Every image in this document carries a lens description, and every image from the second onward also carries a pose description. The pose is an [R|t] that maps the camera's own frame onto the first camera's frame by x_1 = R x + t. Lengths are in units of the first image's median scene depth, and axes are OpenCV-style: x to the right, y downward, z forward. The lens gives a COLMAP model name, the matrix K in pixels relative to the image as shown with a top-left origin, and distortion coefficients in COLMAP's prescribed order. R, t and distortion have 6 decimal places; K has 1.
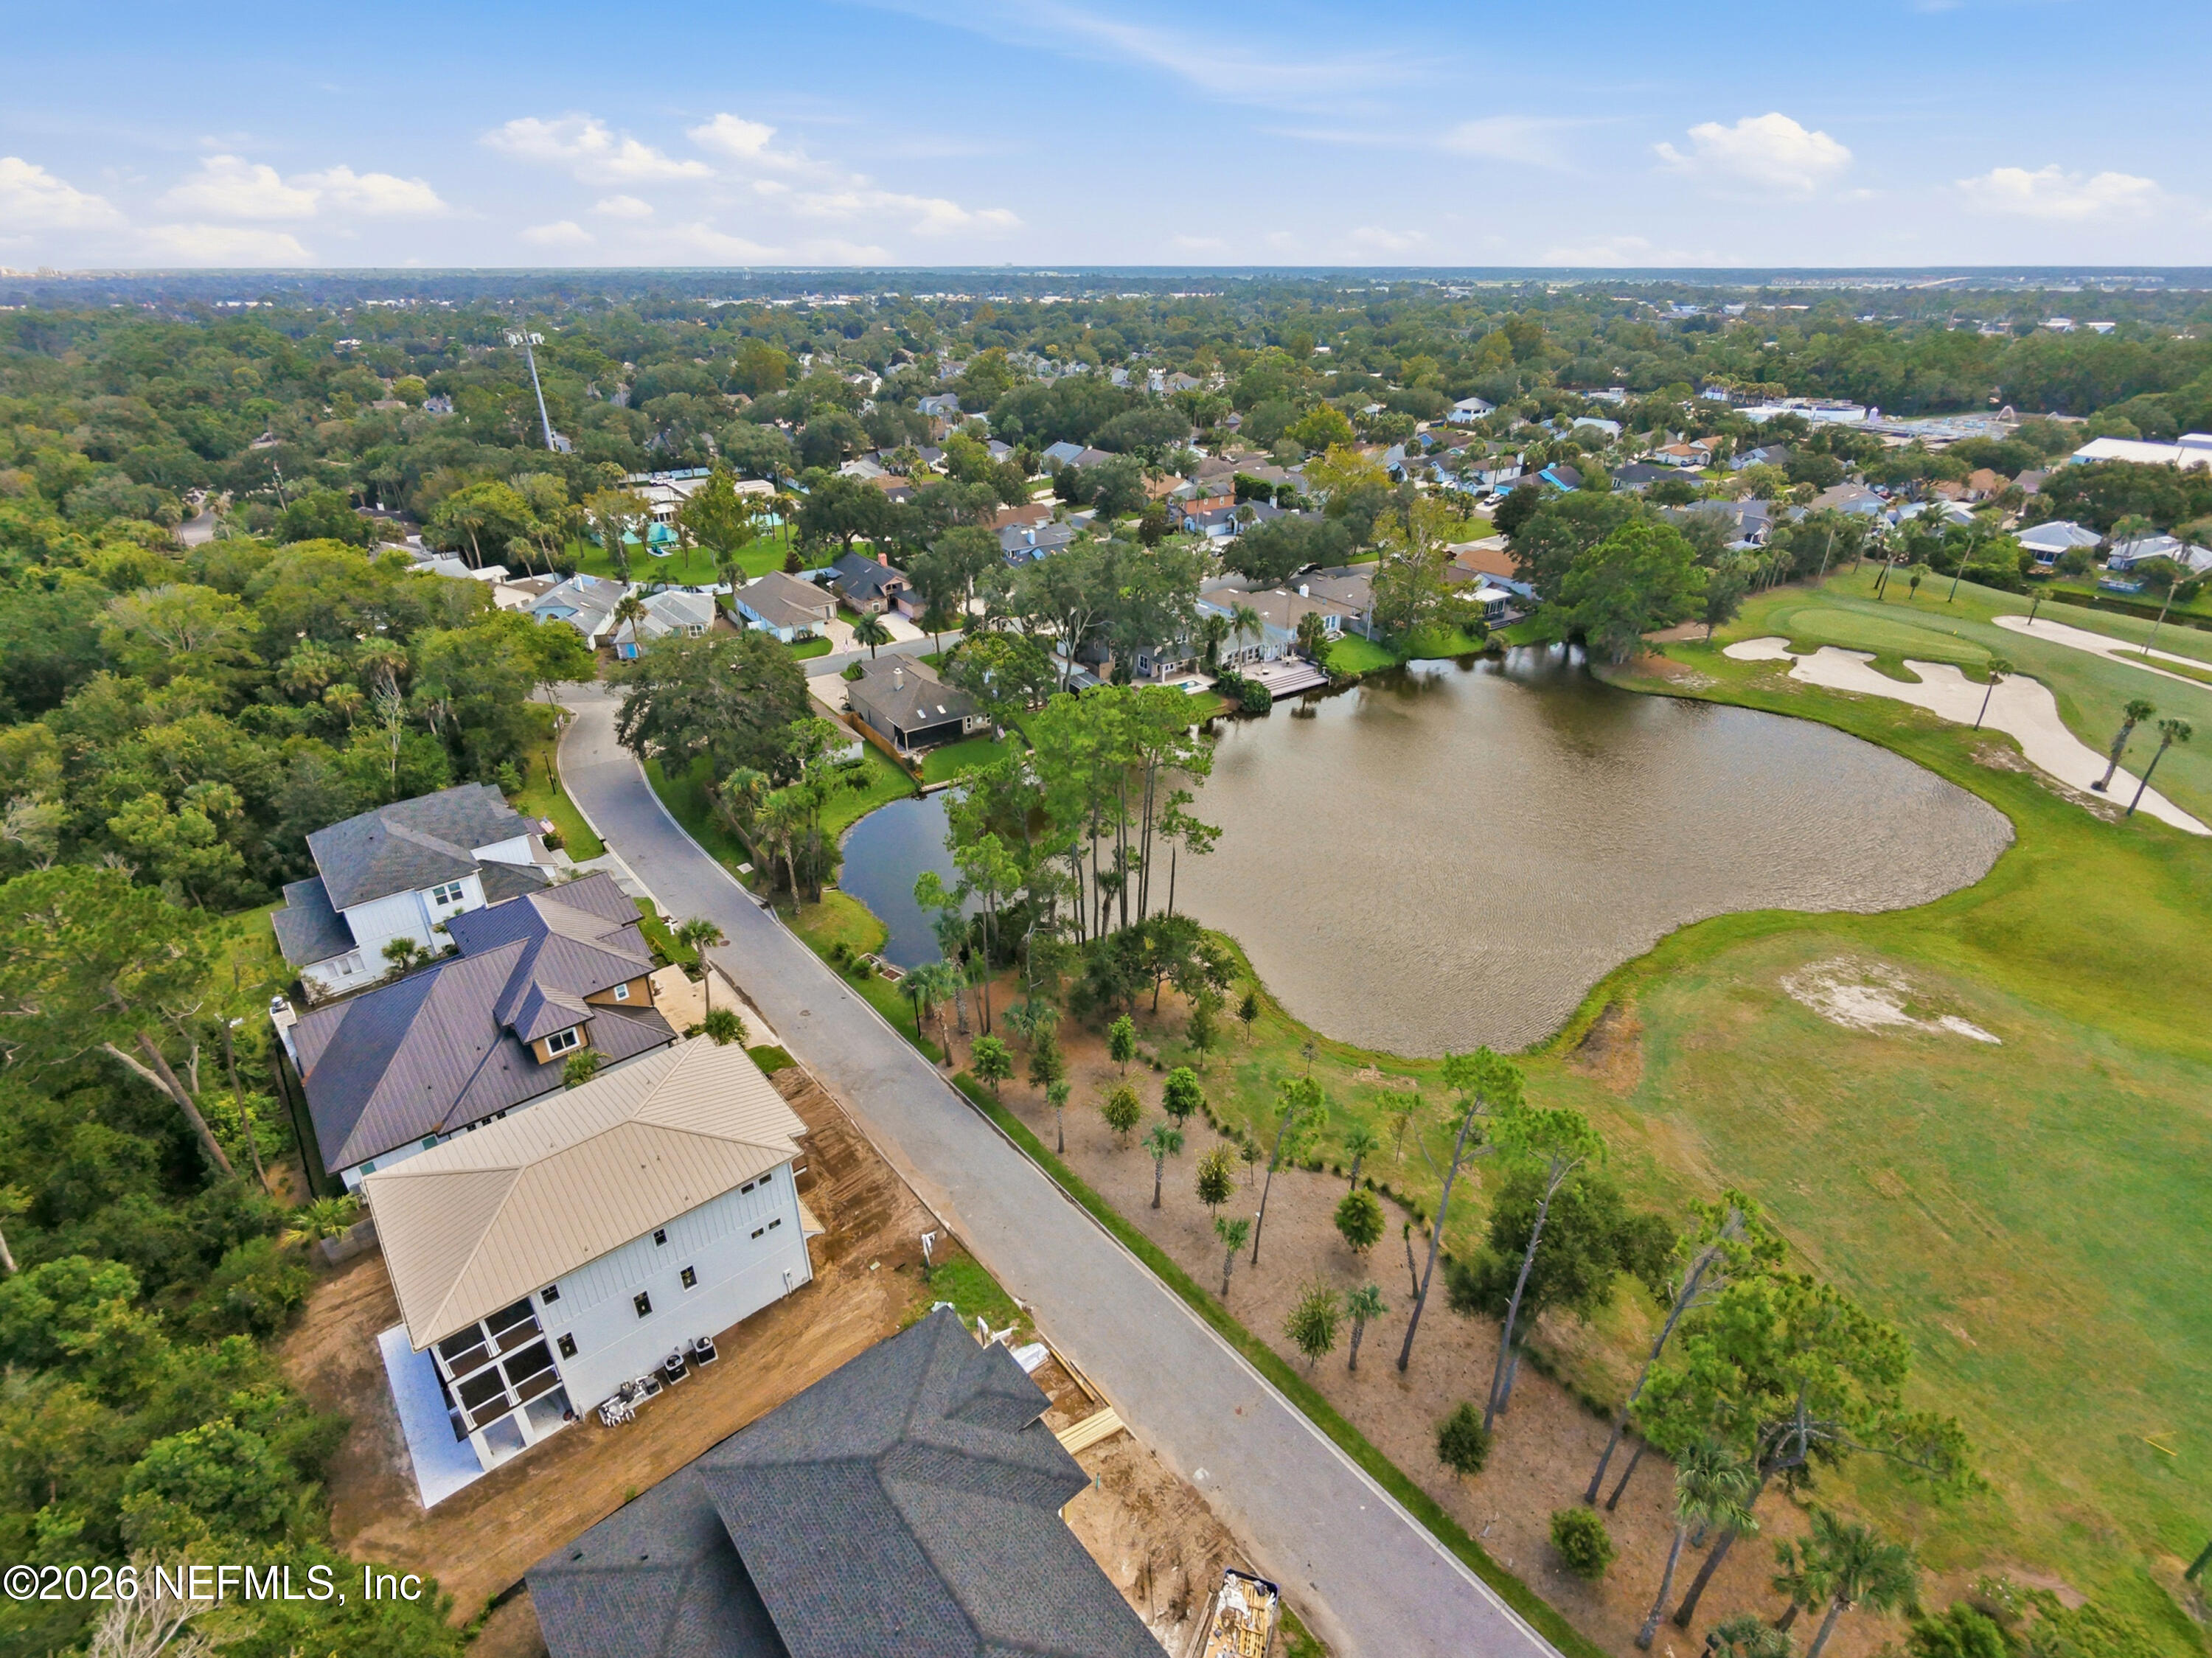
lens RADIAL K [[1049.5, 0, 1110.3], [0, 1049.5, 844.7], [0, 0, 1]] dist [0.000550, 0.001035]
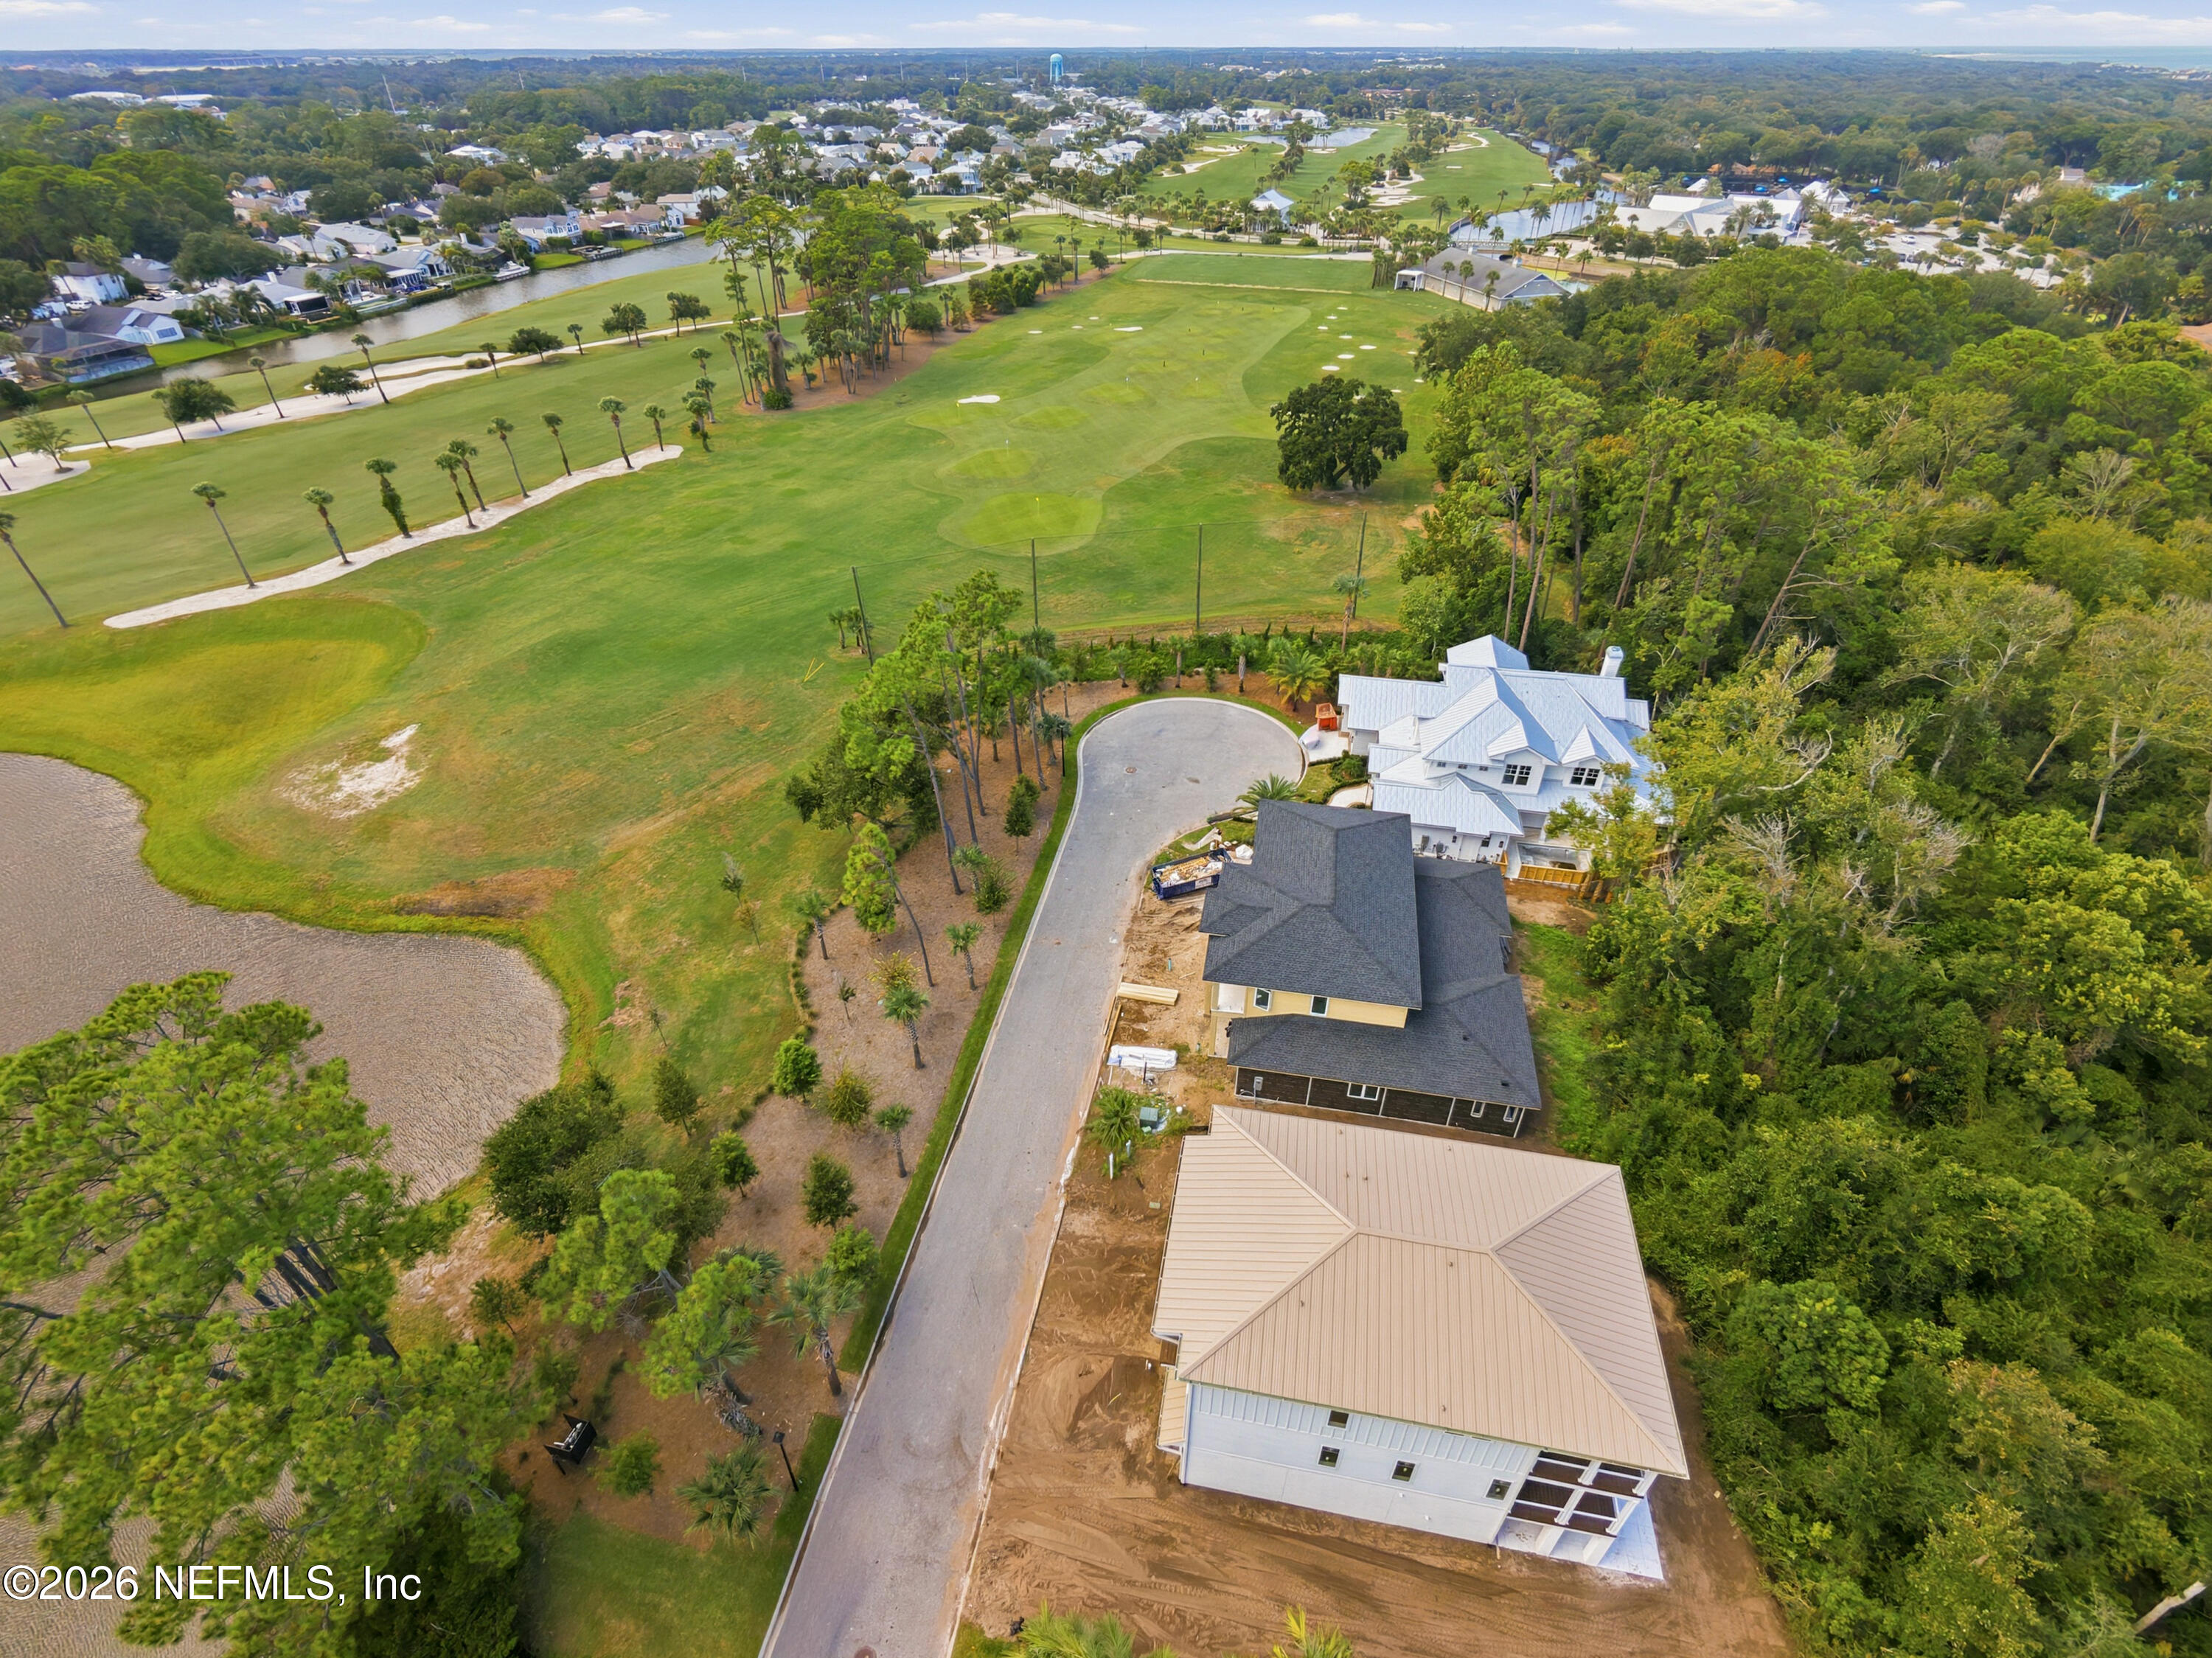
lens RADIAL K [[1049.5, 0, 1110.3], [0, 1049.5, 844.7], [0, 0, 1]] dist [0.000550, 0.001035]
pose [[-0.623509, -0.472366, 0.622983, -0.345238], [0.382409, 0.510749, 0.769999, -0.266702], [-0.681909, 0.718336, -0.137820, 0.515049]]
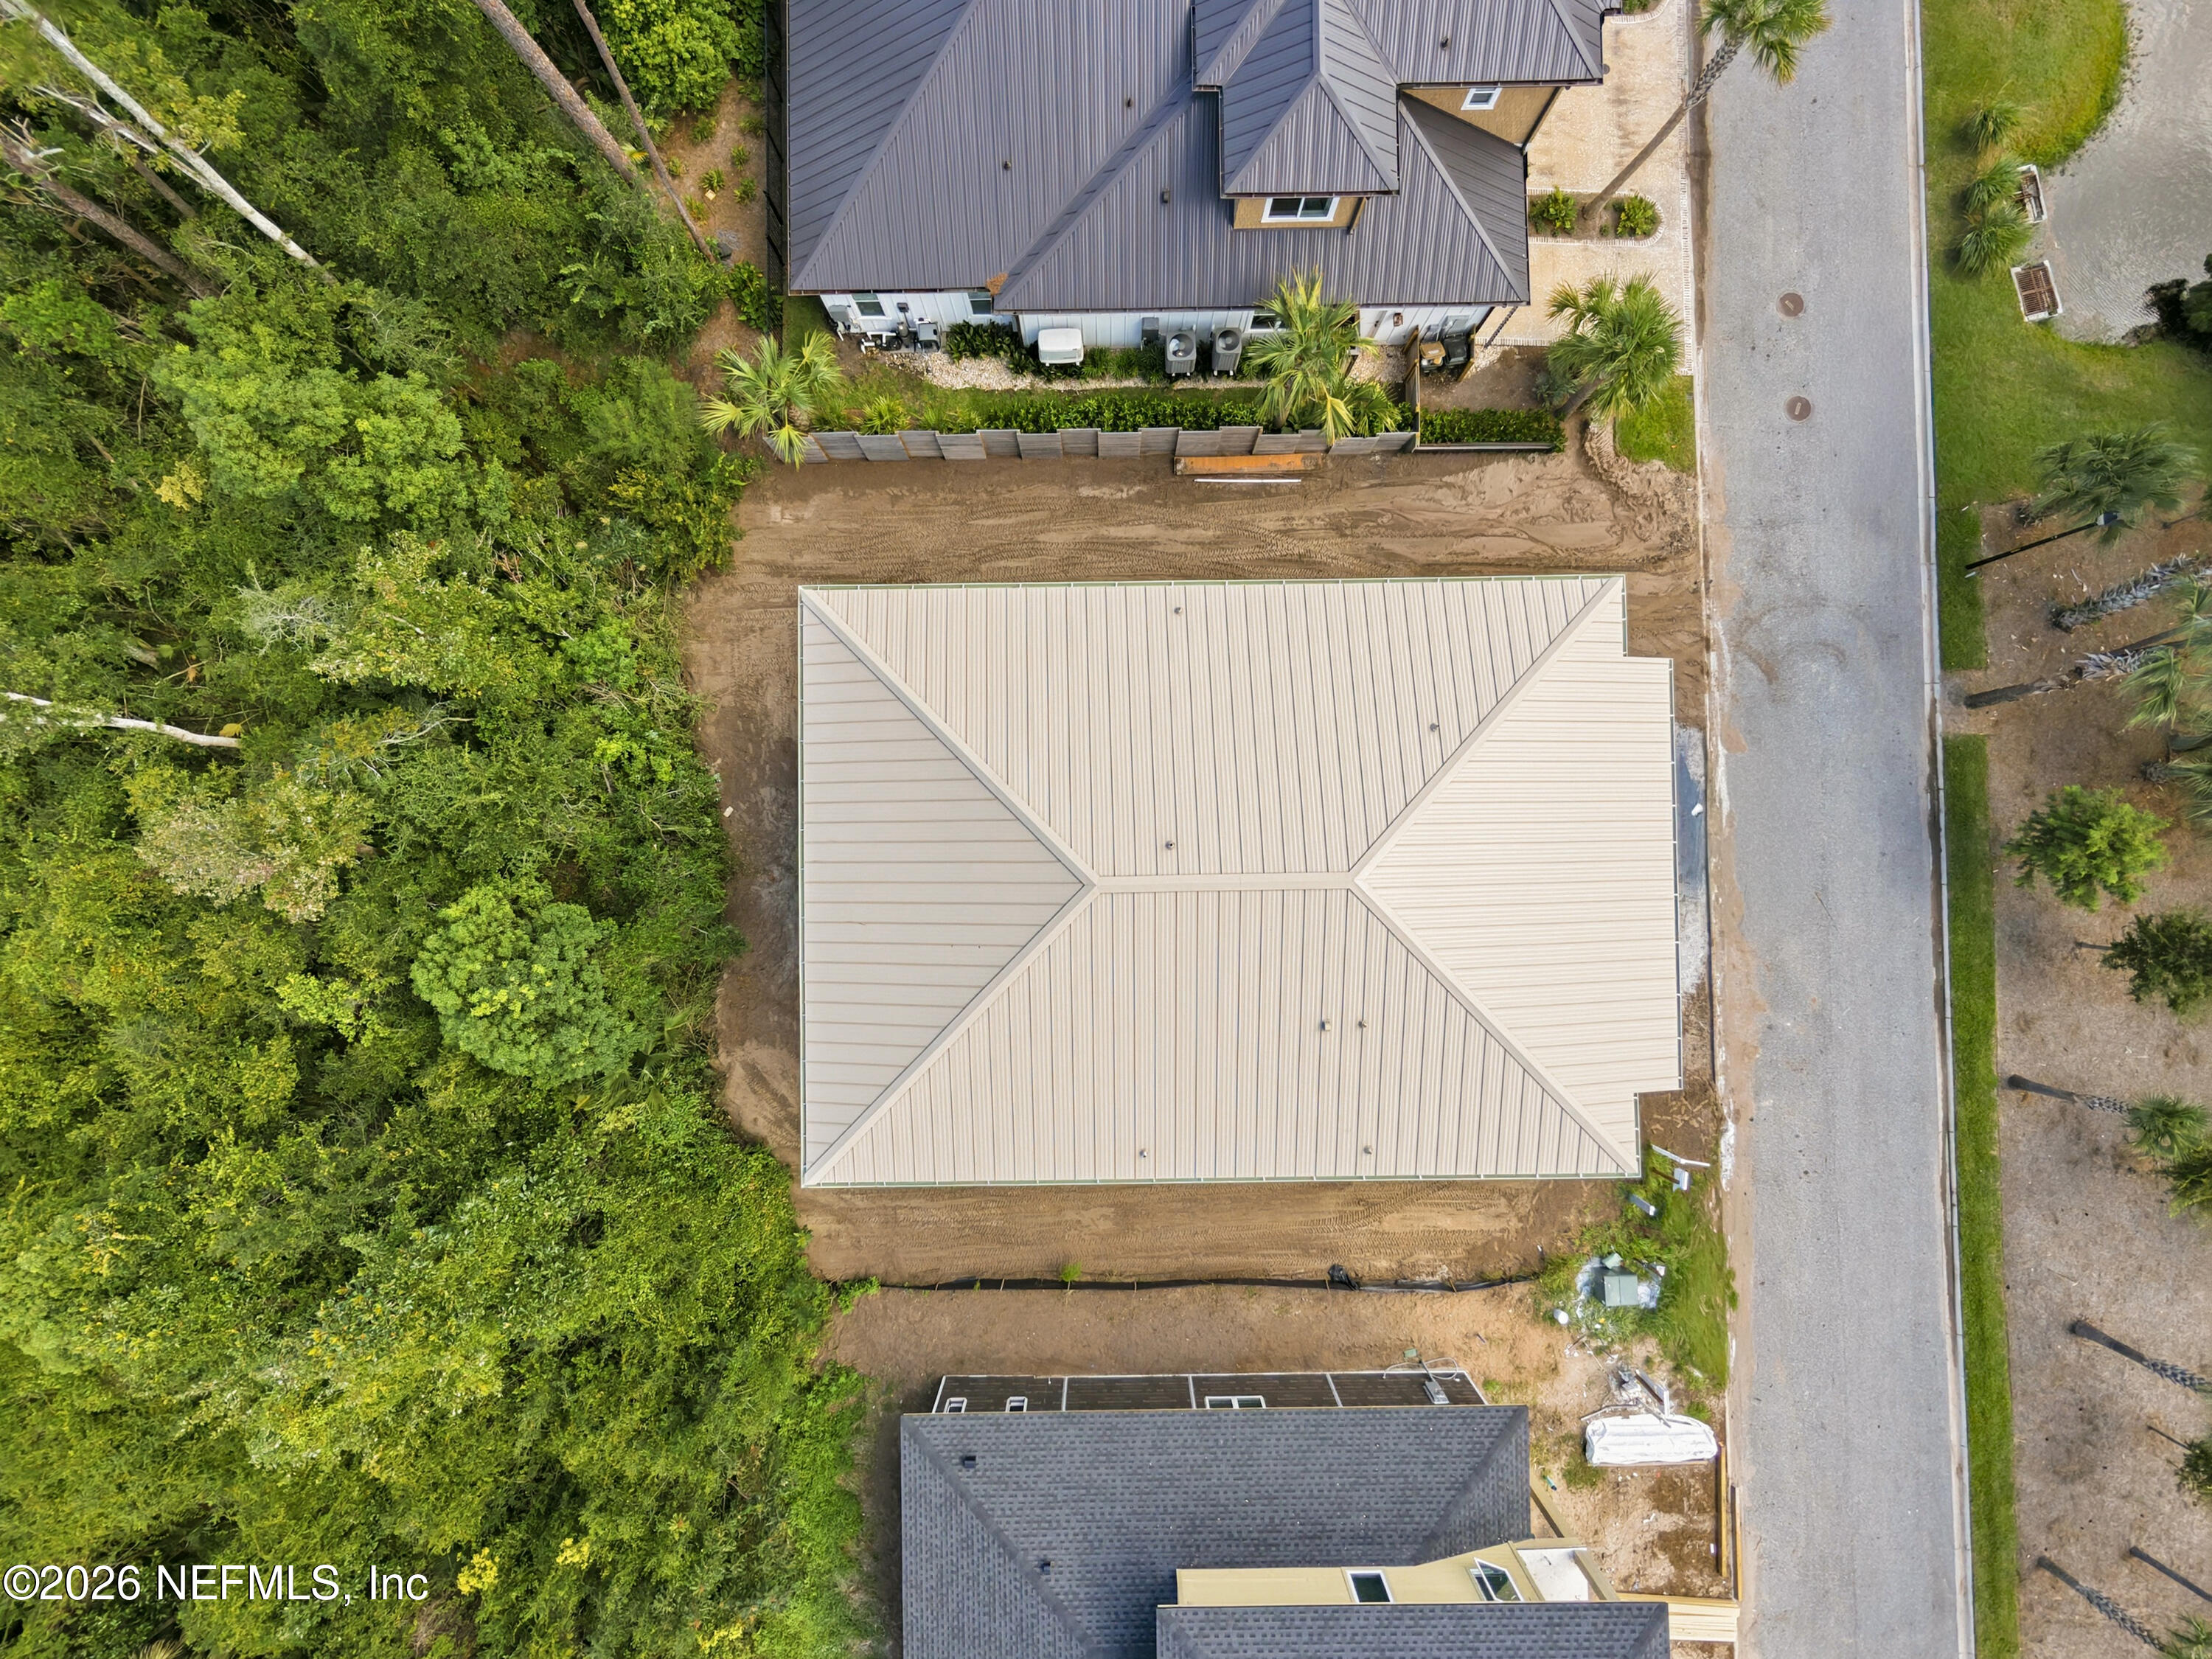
lens RADIAL K [[1049.6, 0, 1110.3], [0, 1049.6, 845.2], [0, 0, 1]] dist [0.000550, 0.001035]
pose [[0.768341, 0.639733, -0.019836, -0.262689], [-0.306364, 0.394812, 0.866178, -0.019964], [0.561955, -0.659443, 0.499341, 0.385754]]
